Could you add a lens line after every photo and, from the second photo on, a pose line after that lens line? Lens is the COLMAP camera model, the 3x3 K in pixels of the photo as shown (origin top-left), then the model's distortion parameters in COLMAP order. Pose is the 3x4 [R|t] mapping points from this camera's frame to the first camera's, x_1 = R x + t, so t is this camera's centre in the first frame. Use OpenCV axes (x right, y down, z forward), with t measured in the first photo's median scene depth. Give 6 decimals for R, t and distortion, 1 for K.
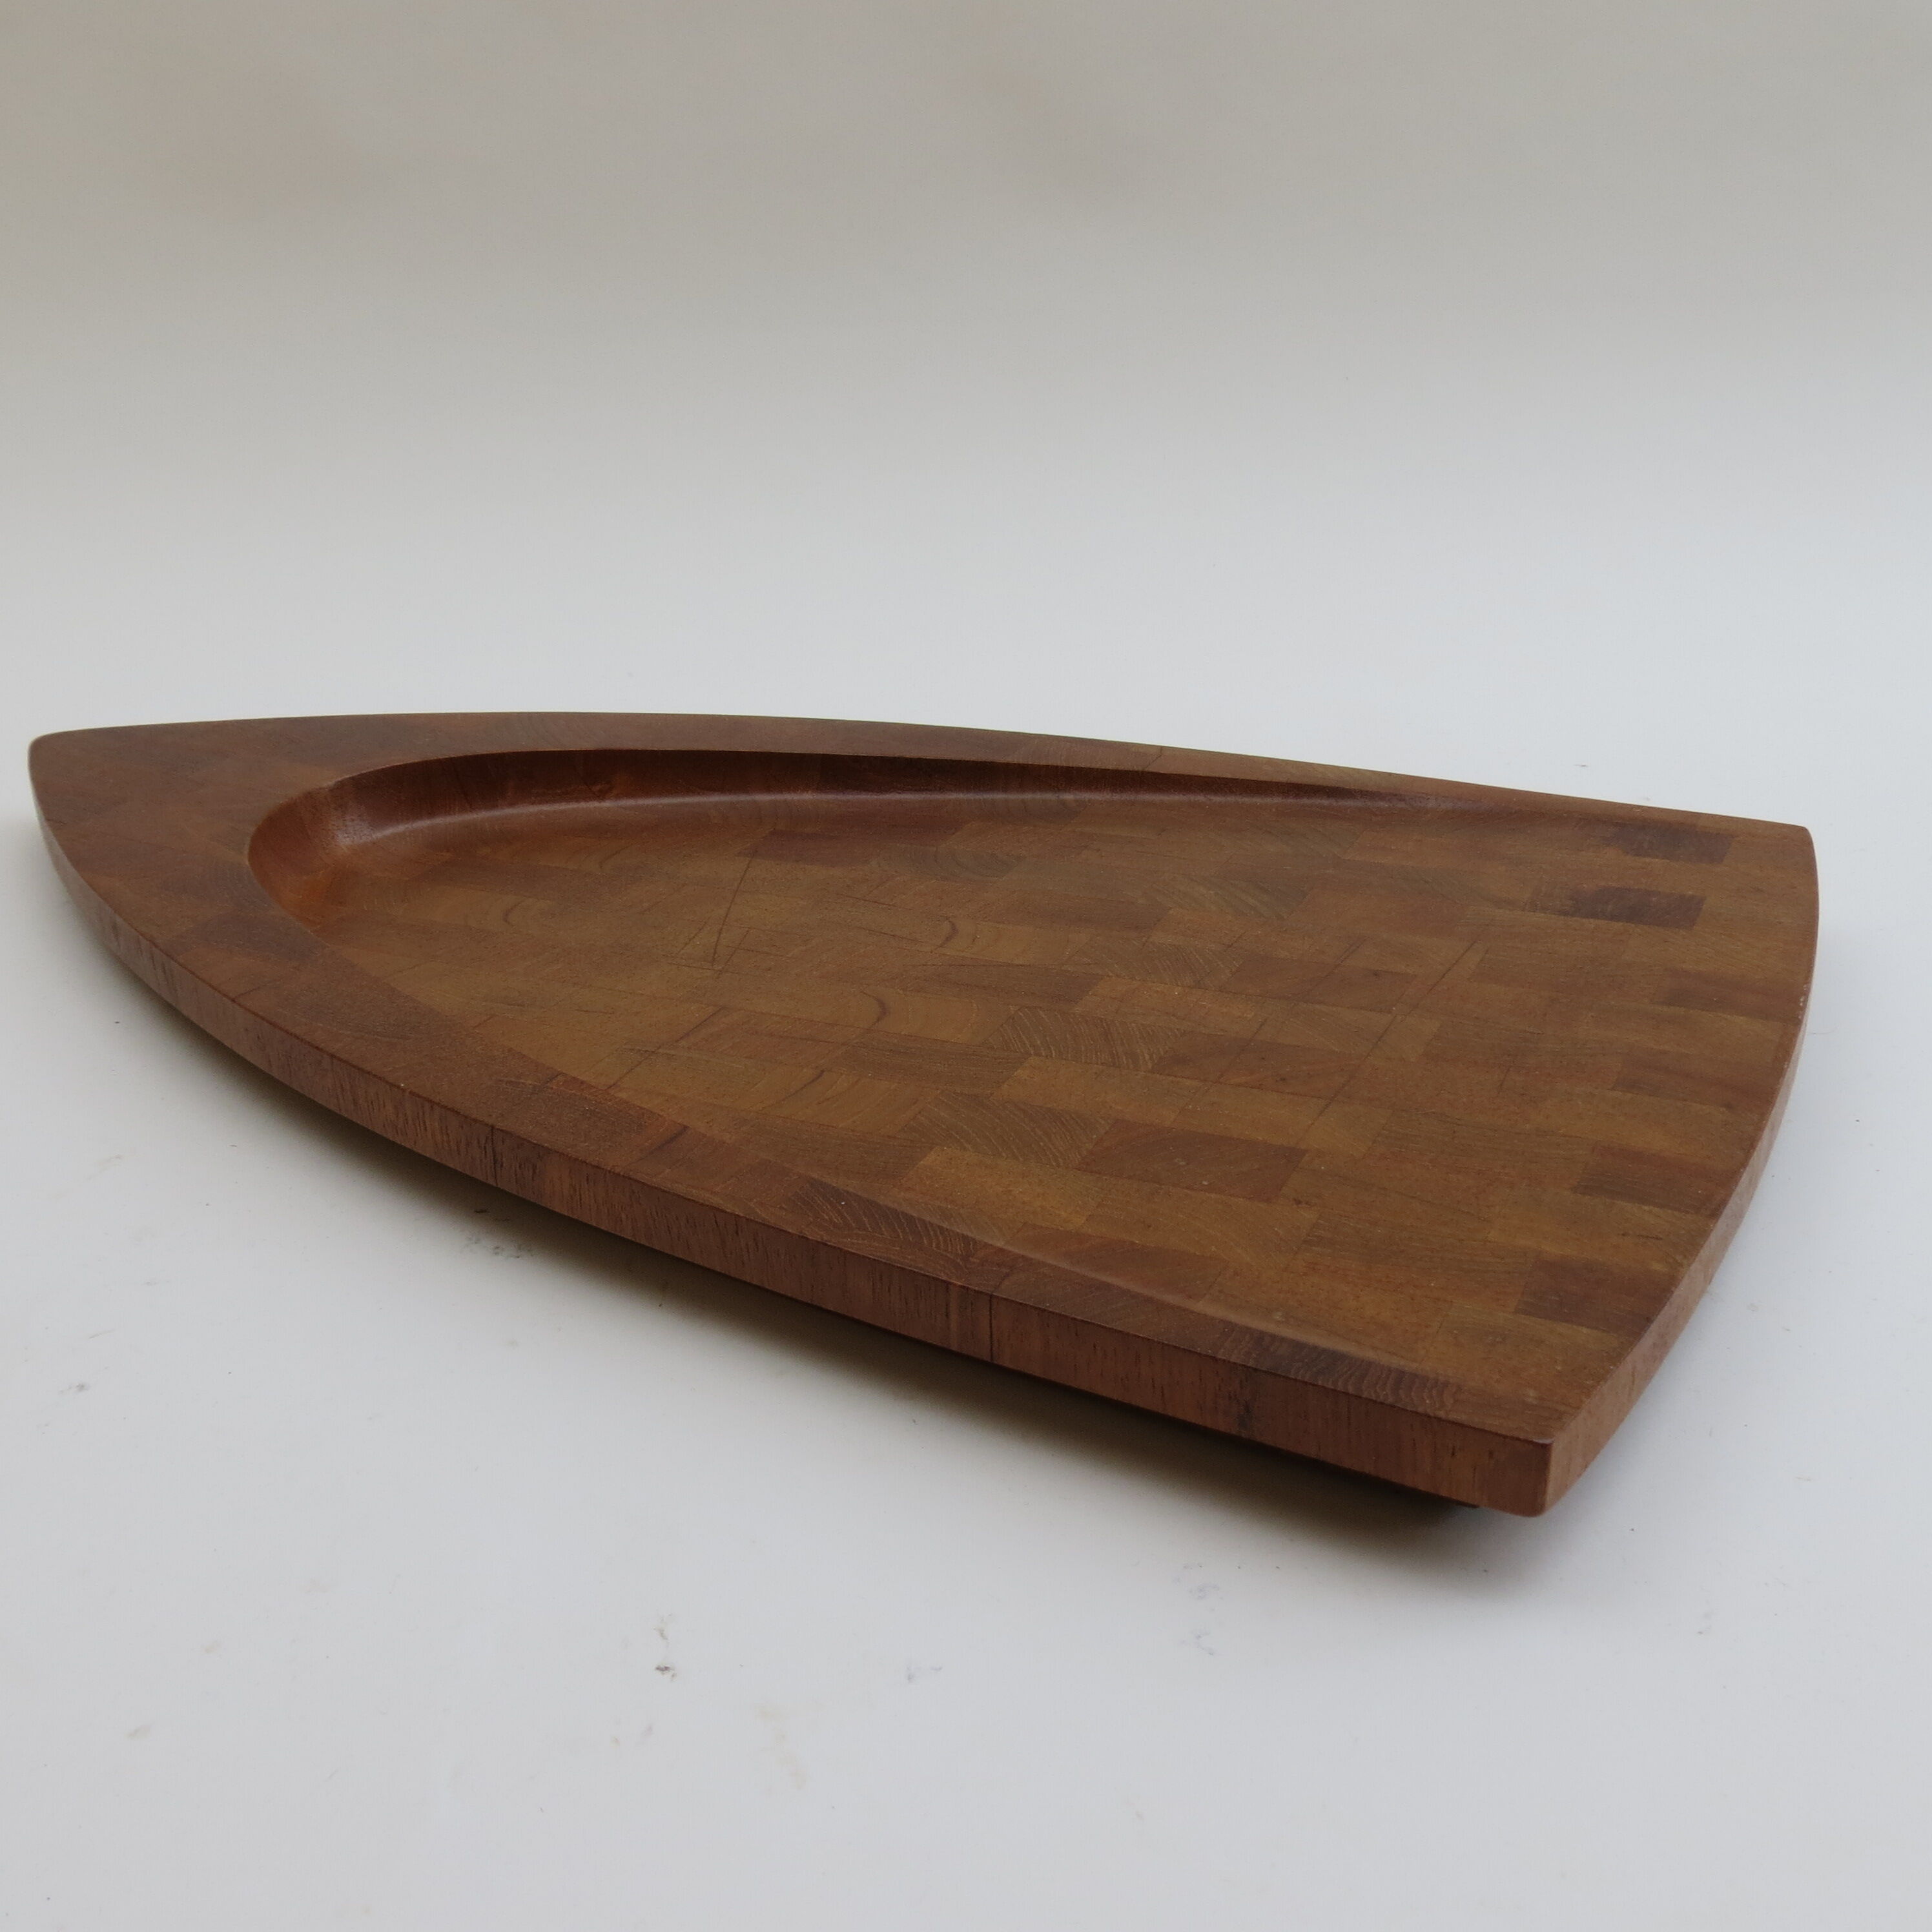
lens RADIAL K [[2094.6, 0, 964.1], [0, 2094.6, 971.8], [0, 0, 1]] dist [-0.037241, 0.000000]
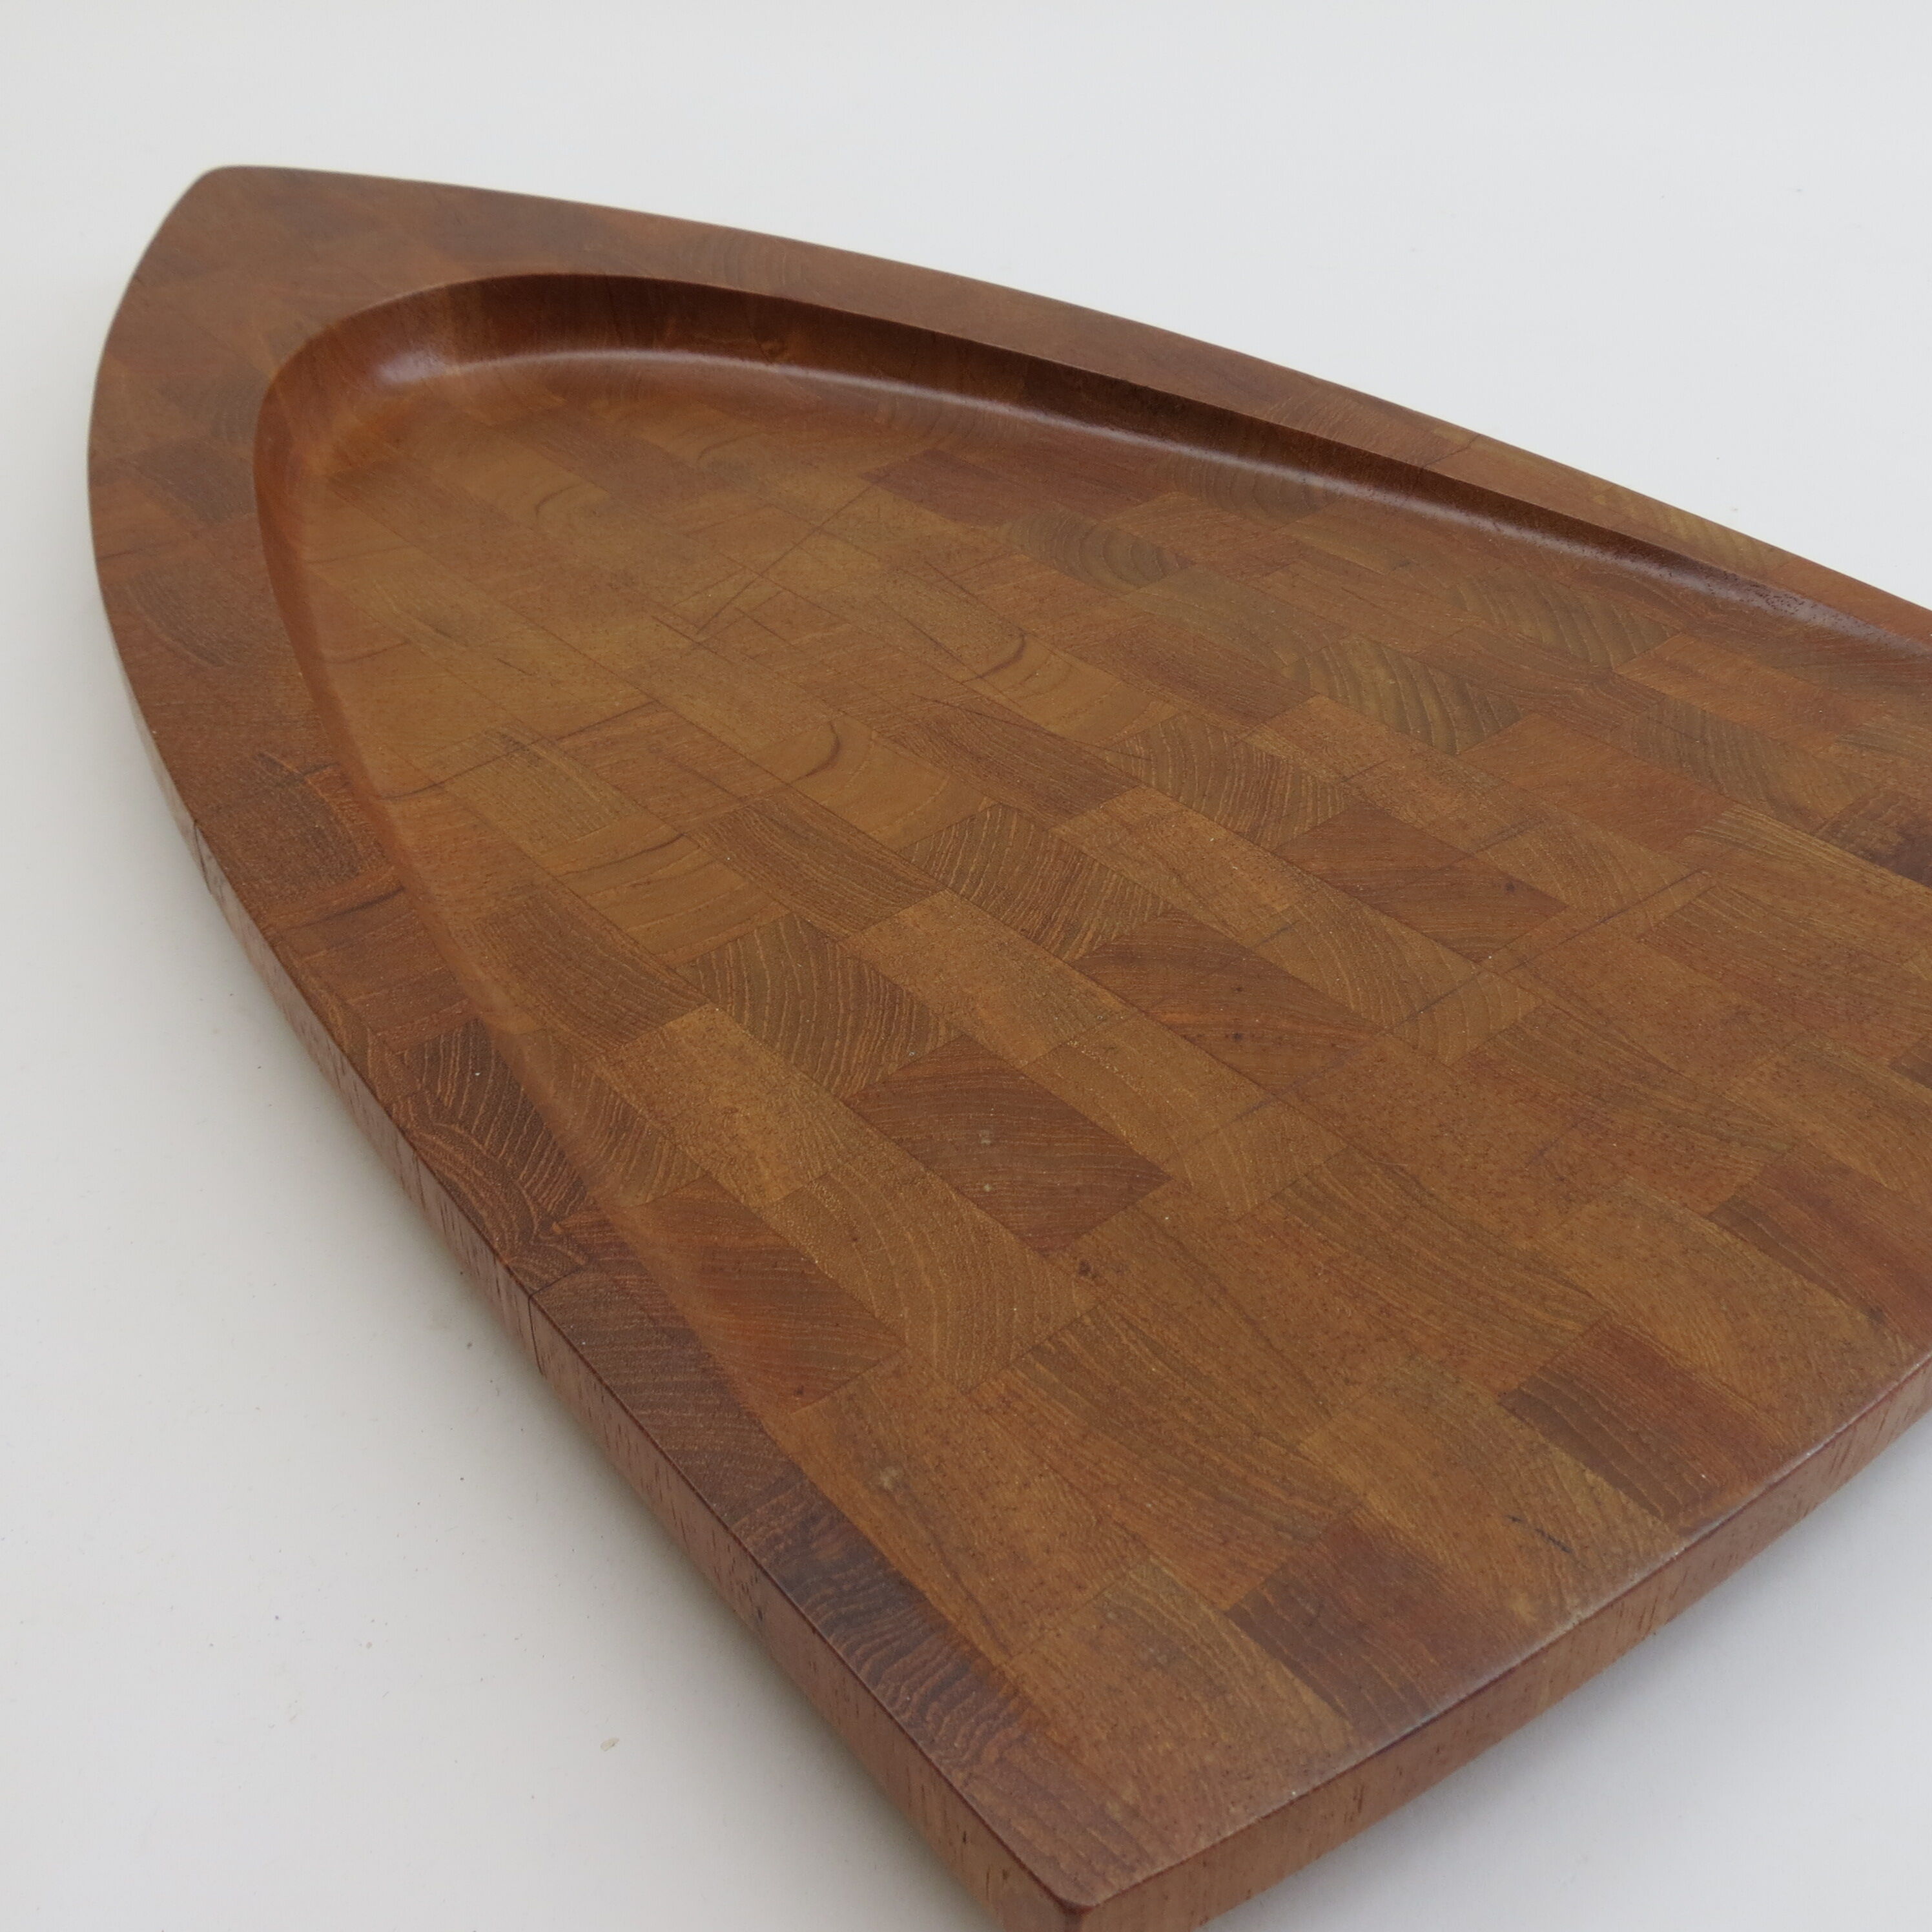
lens RADIAL K [[2094.6, 0, 966.6], [0, 2094.6, 958.6], [0, 0, 1]] dist [-0.037241, 0.000000]
pose [[0.922645, 0.264985, -0.280195, 0.222466], [-0.192772, 0.946163, 0.260027, -0.111961], [0.334014, -0.185899, 0.924054, 0.322579]]
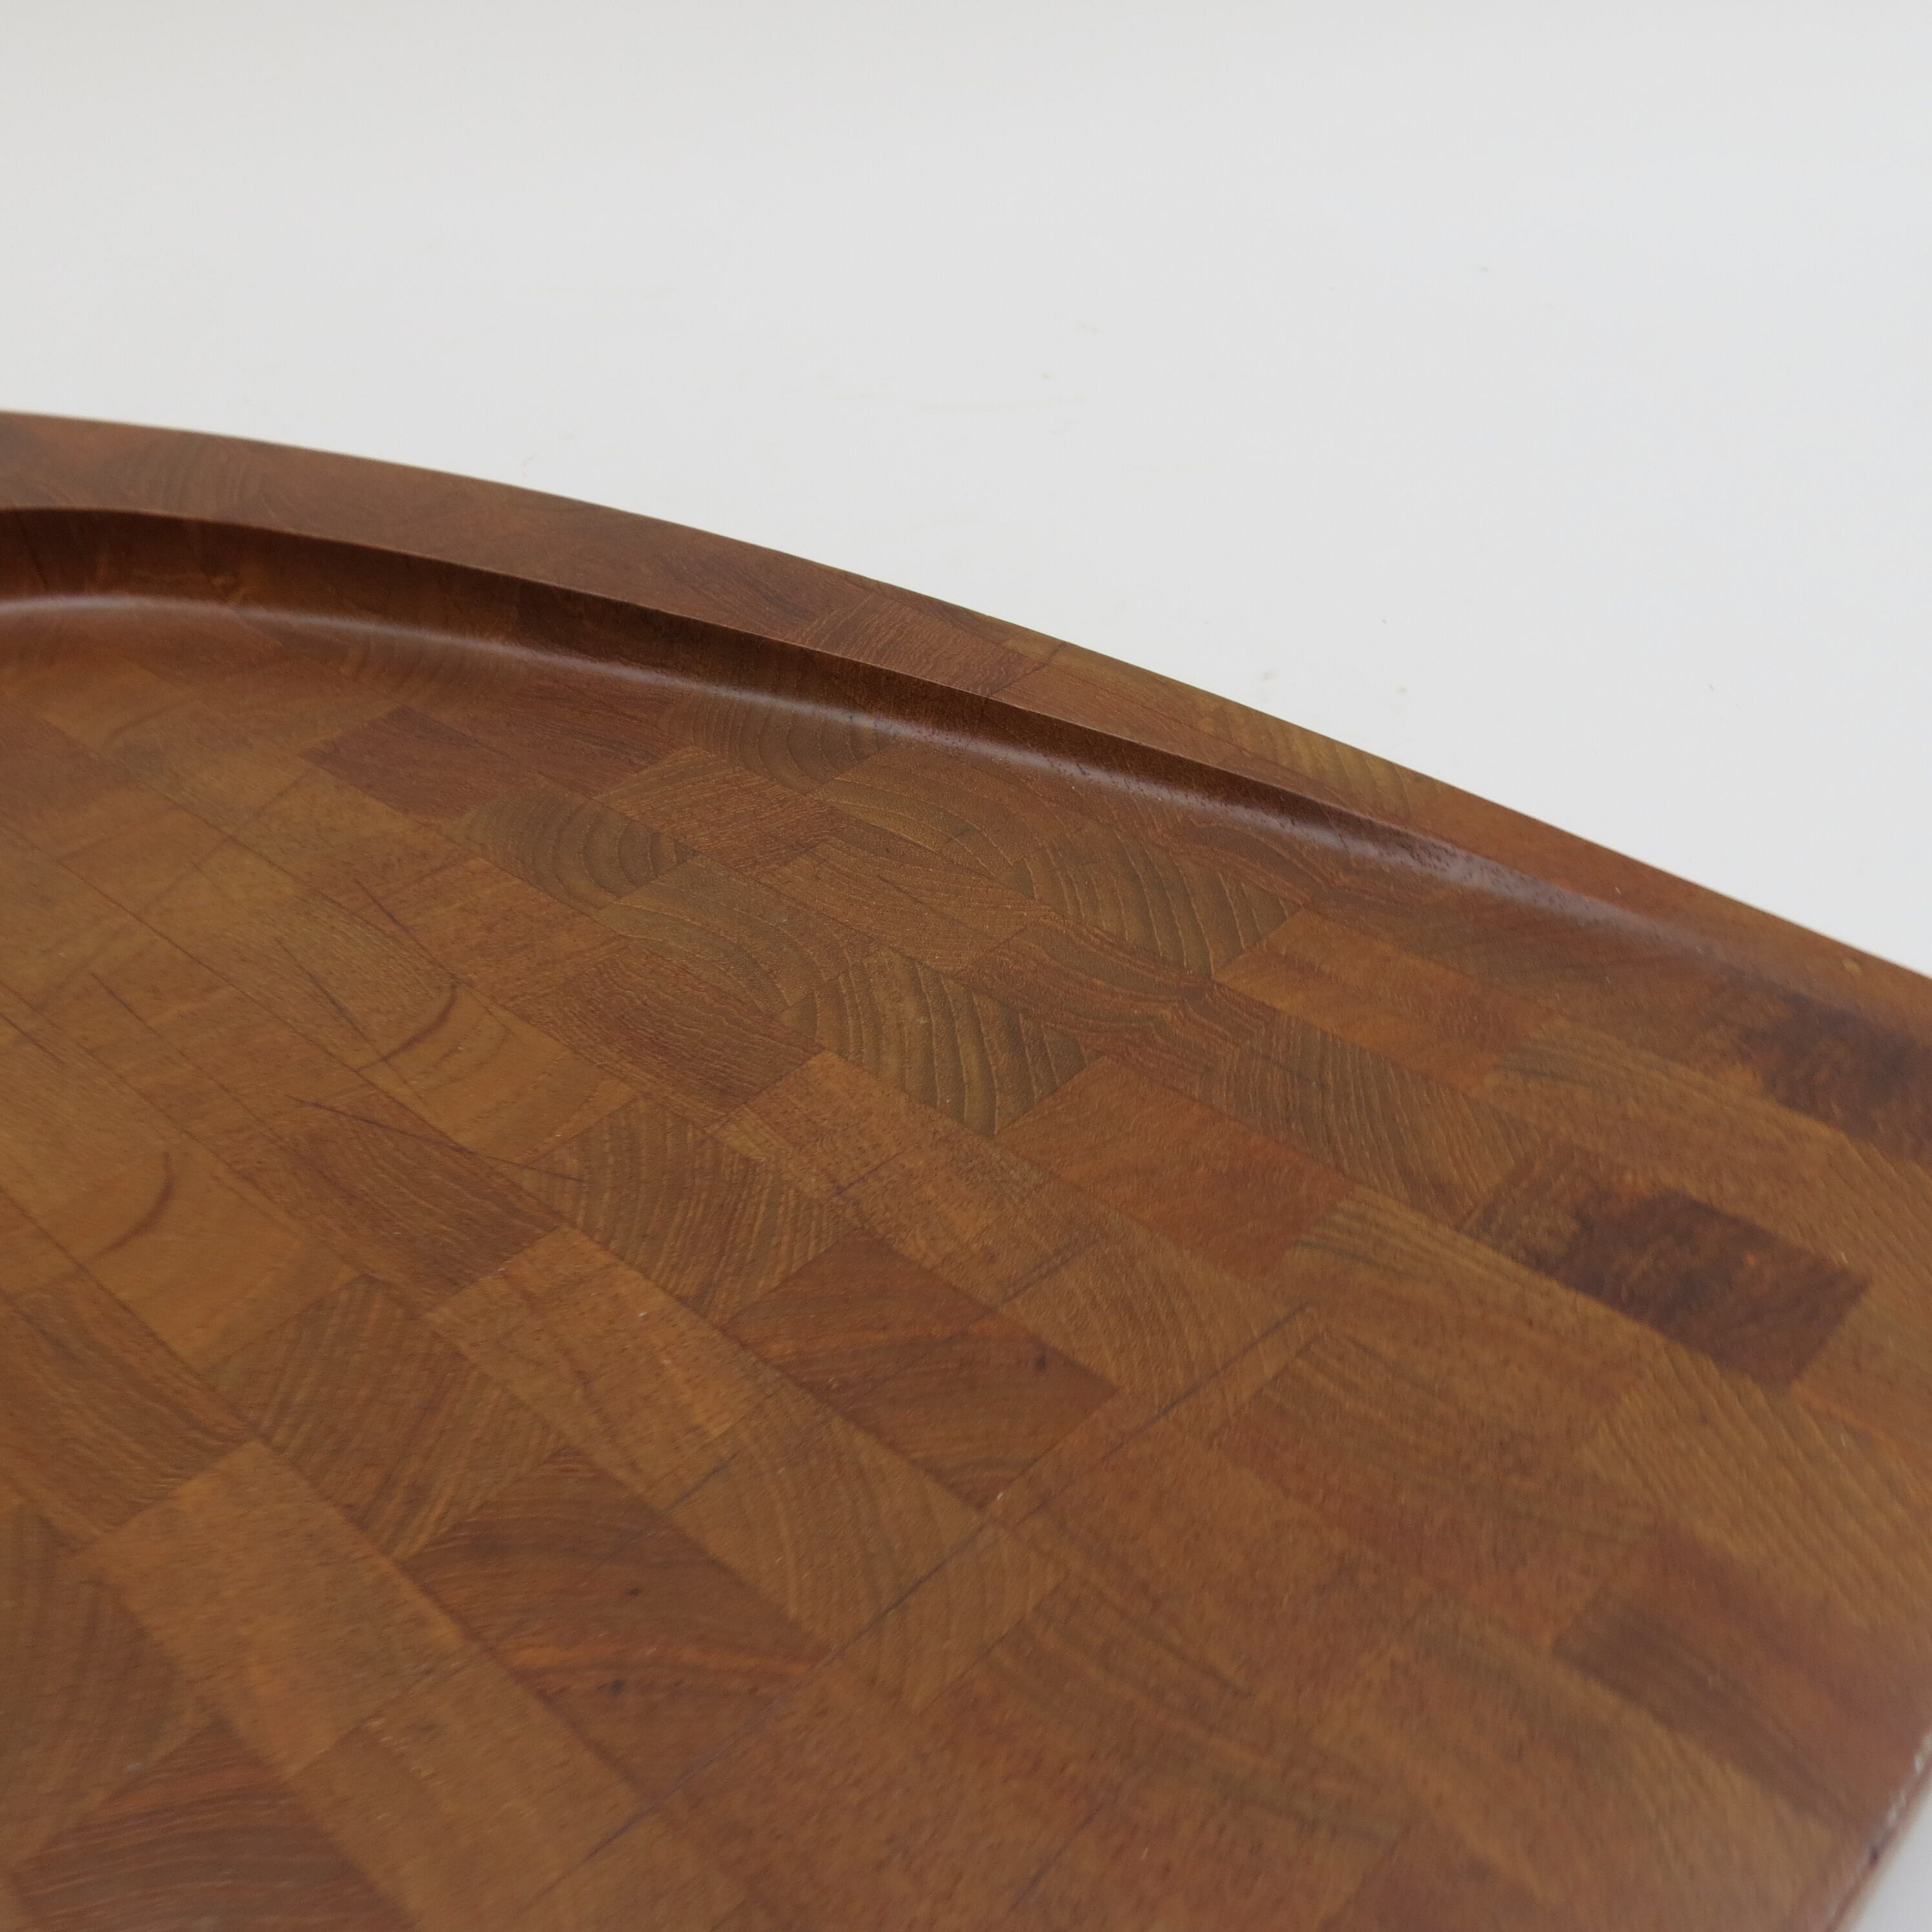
lens RADIAL K [[2094.6, 0, 980.9], [0, 2094.6, 952.1], [0, 0, 1]] dist [-0.037241, 0.000000]
pose [[0.959773, 0.169501, -0.223843, 0.265631], [-0.119883, 0.968288, 0.219196, -0.184302], [0.253898, -0.183543, 0.949657, 0.549900]]
